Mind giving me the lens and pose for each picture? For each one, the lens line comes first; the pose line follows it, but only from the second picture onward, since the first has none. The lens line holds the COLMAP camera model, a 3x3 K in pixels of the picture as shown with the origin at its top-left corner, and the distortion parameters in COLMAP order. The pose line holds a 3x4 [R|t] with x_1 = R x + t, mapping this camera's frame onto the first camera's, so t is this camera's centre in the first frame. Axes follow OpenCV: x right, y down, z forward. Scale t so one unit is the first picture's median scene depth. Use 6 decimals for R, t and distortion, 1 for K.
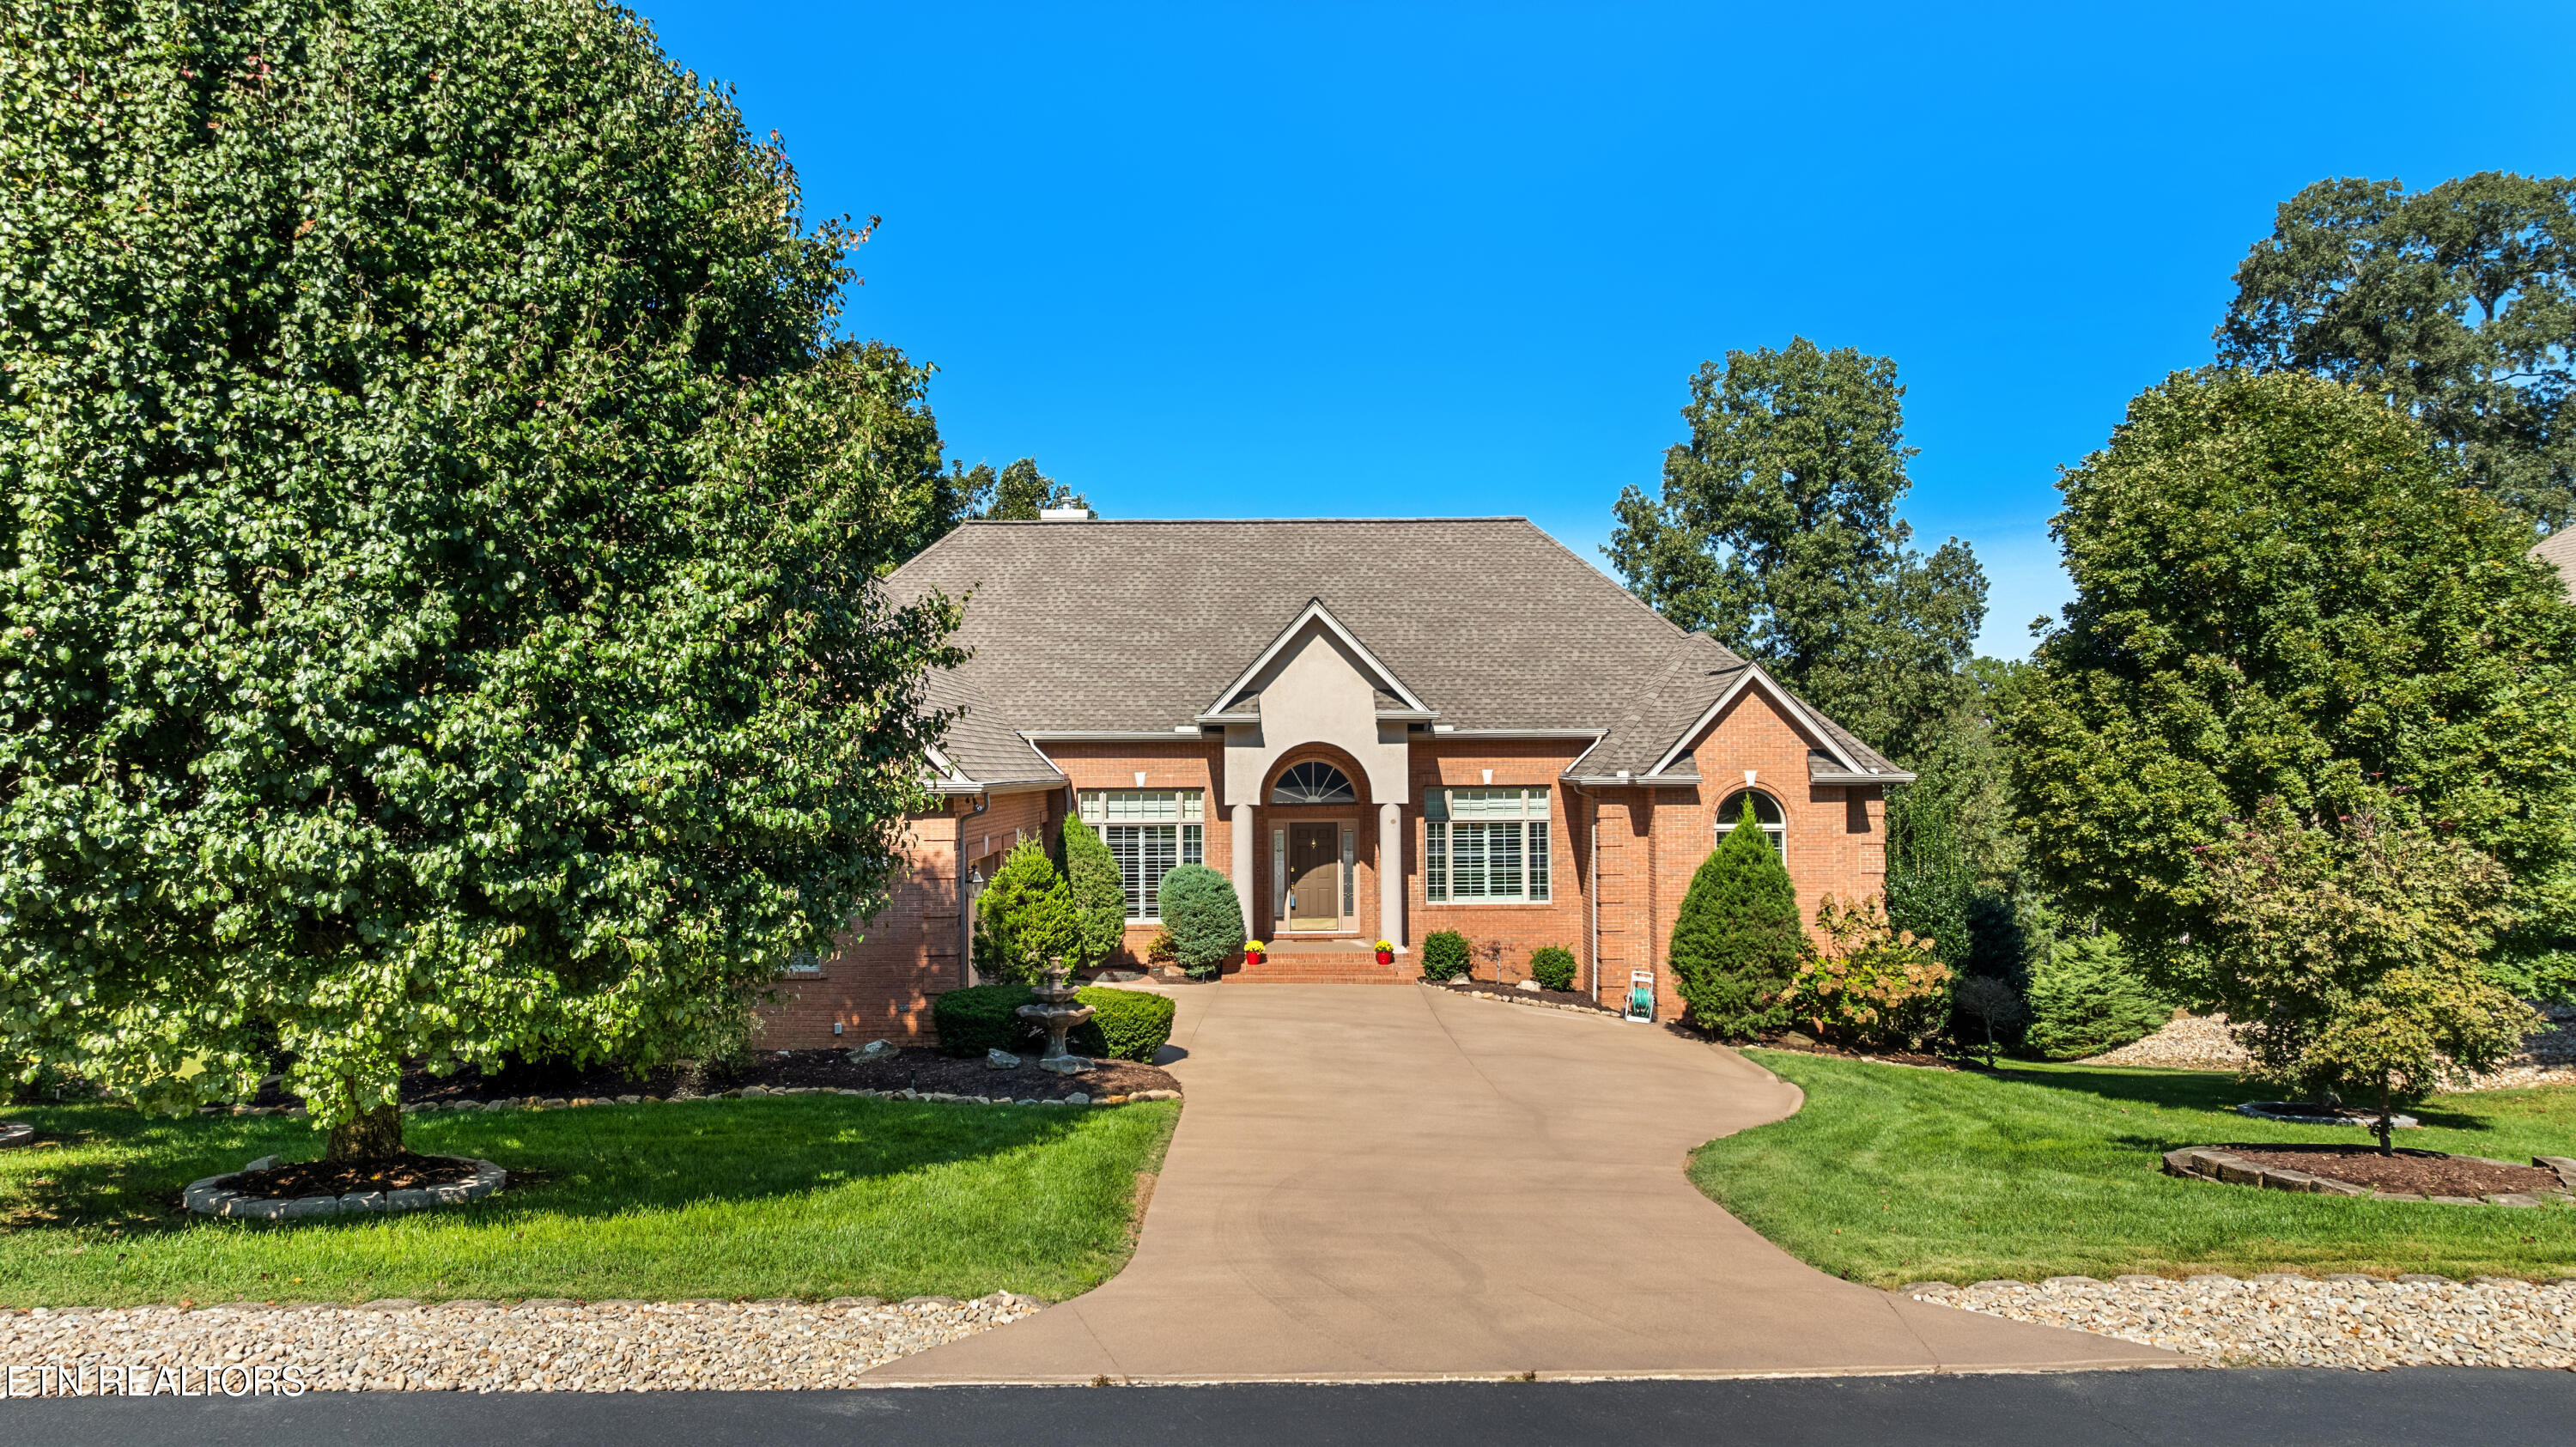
lens RADIAL K [[1812.1, 0, 1288.0], [0, 1812.1, 723.5], [0, 0, 1]] dist [-0.008390, -0.003742]
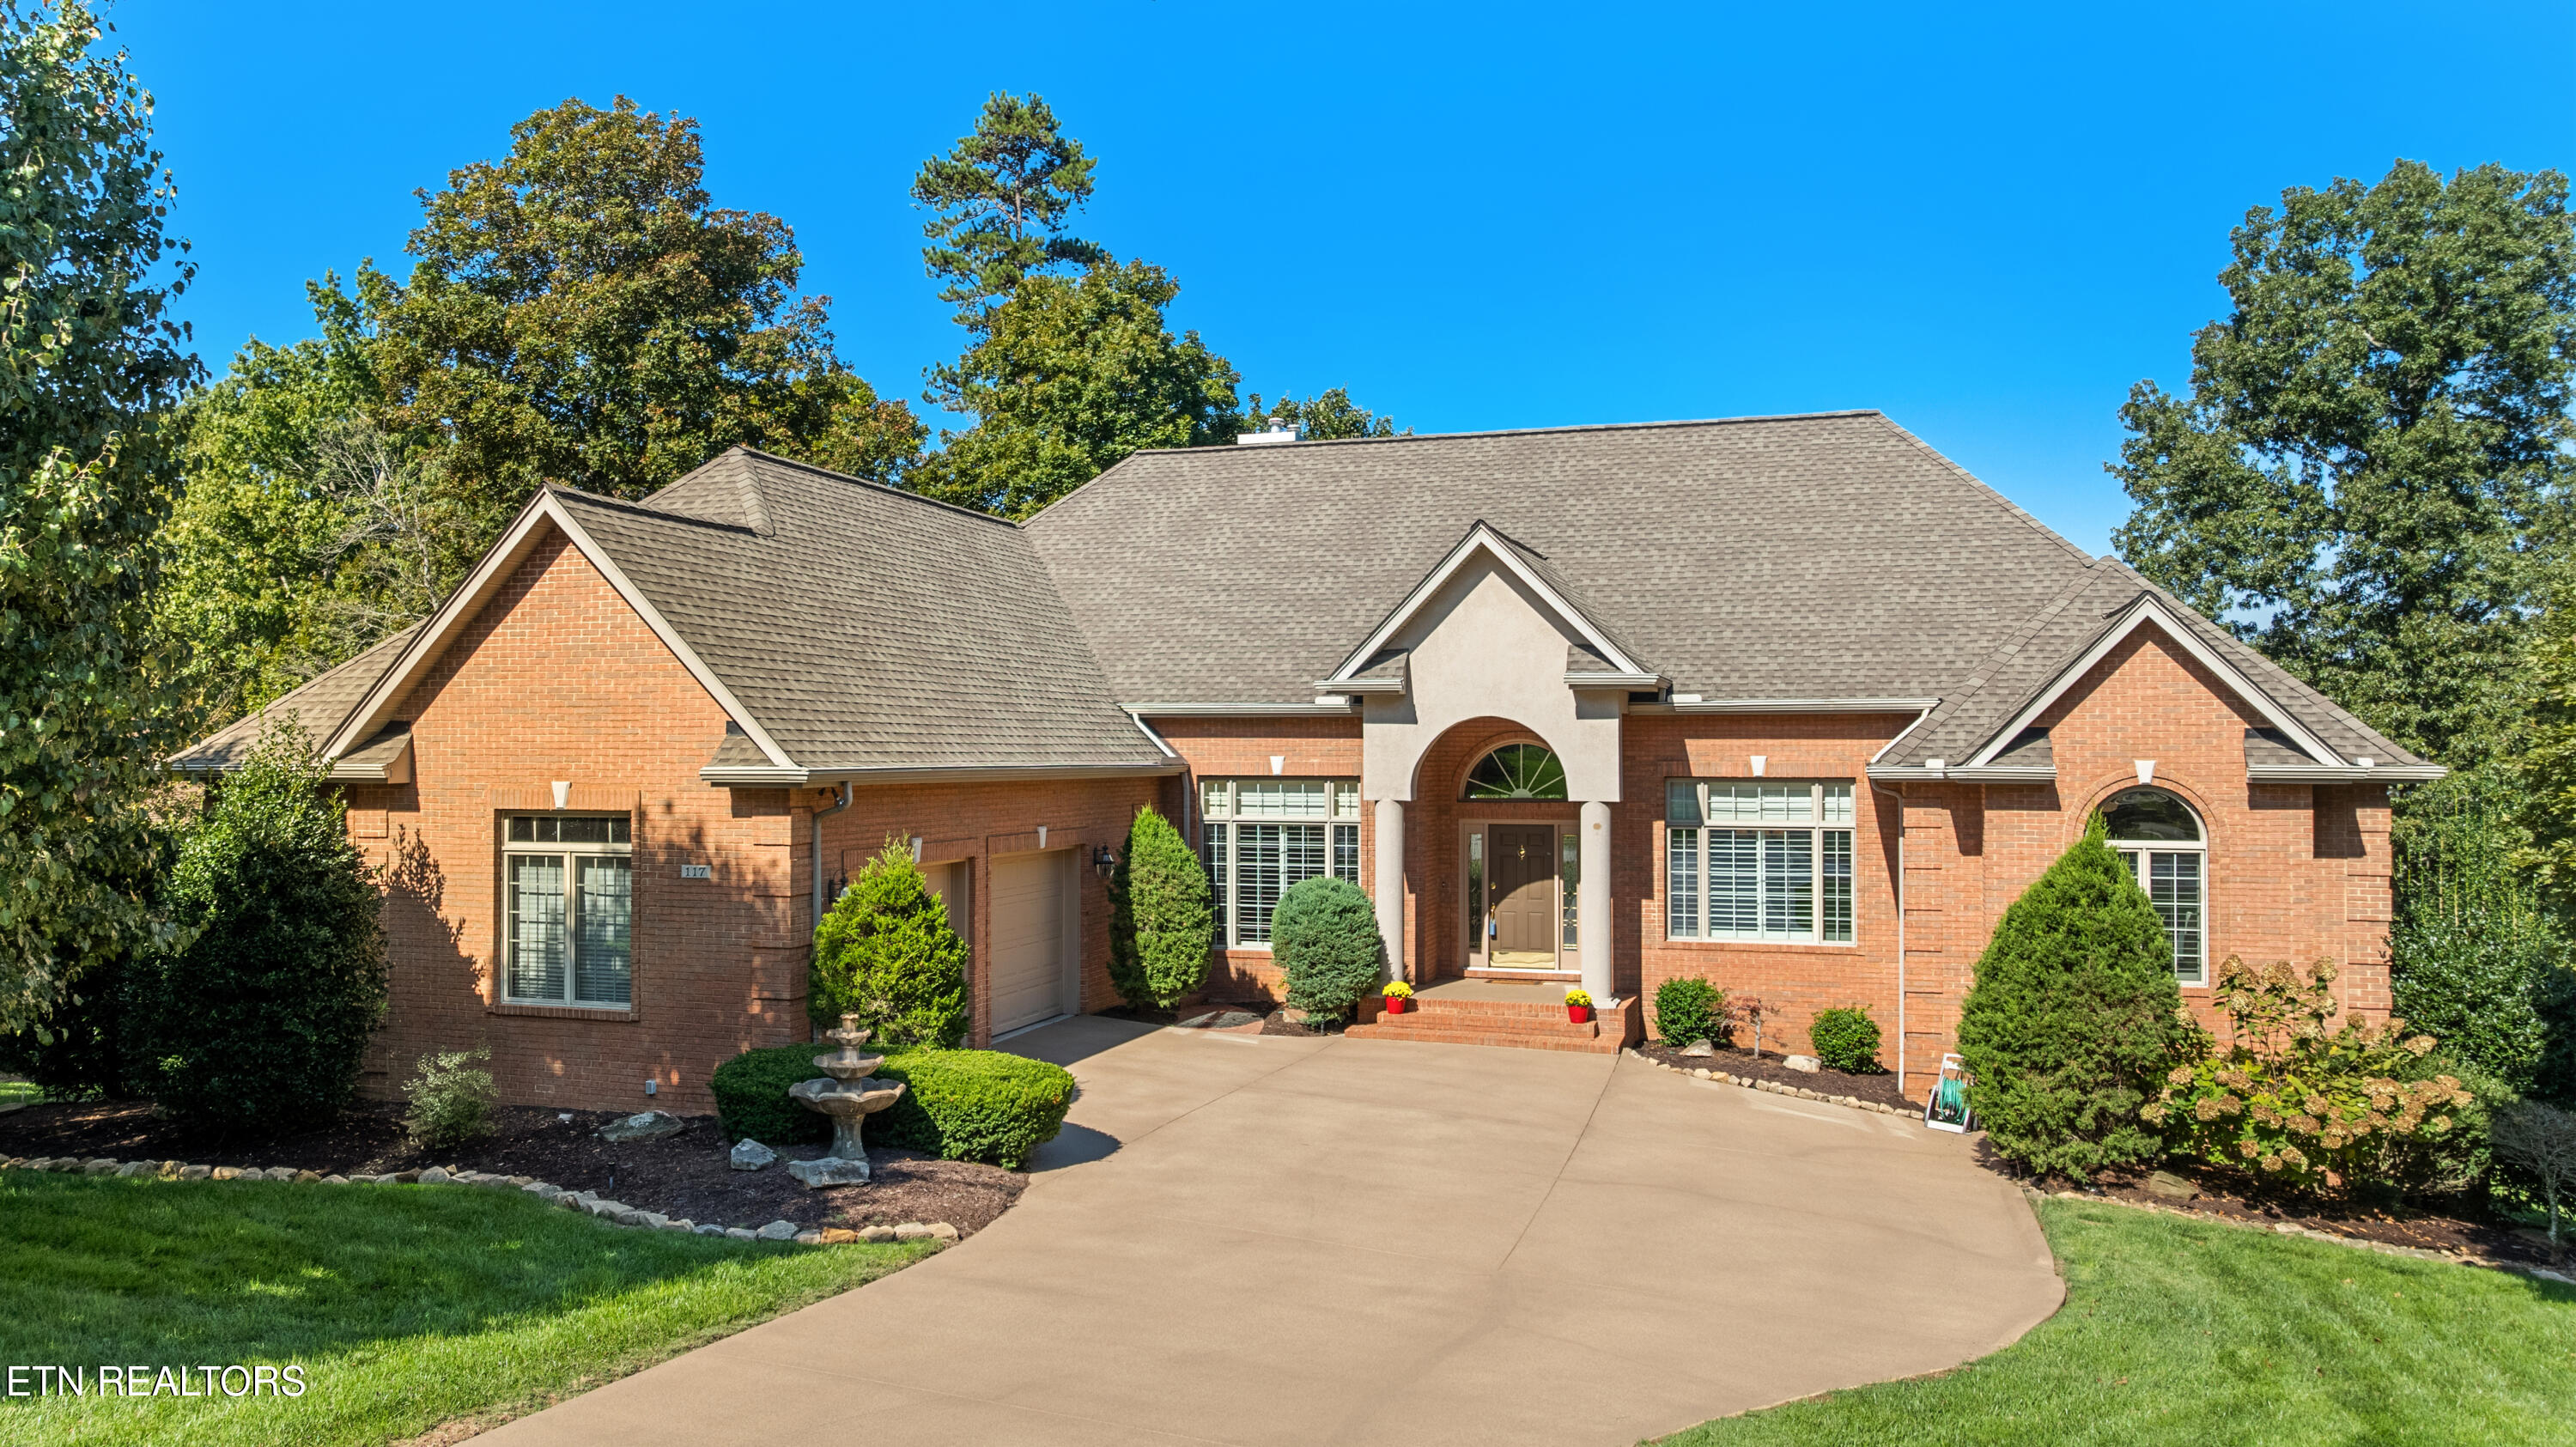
lens RADIAL K [[1798.0, 0, 1288.0], [0, 1798.0, 723.5], [0, 0, 1]] dist [-0.044033, 0.047446]
pose [[0.933120, 0.000799, -0.359563, 0.196211], [0.002726, 0.999953, 0.009296, 0.005757], [0.359554, -0.009655, 0.933074, 0.278765]]
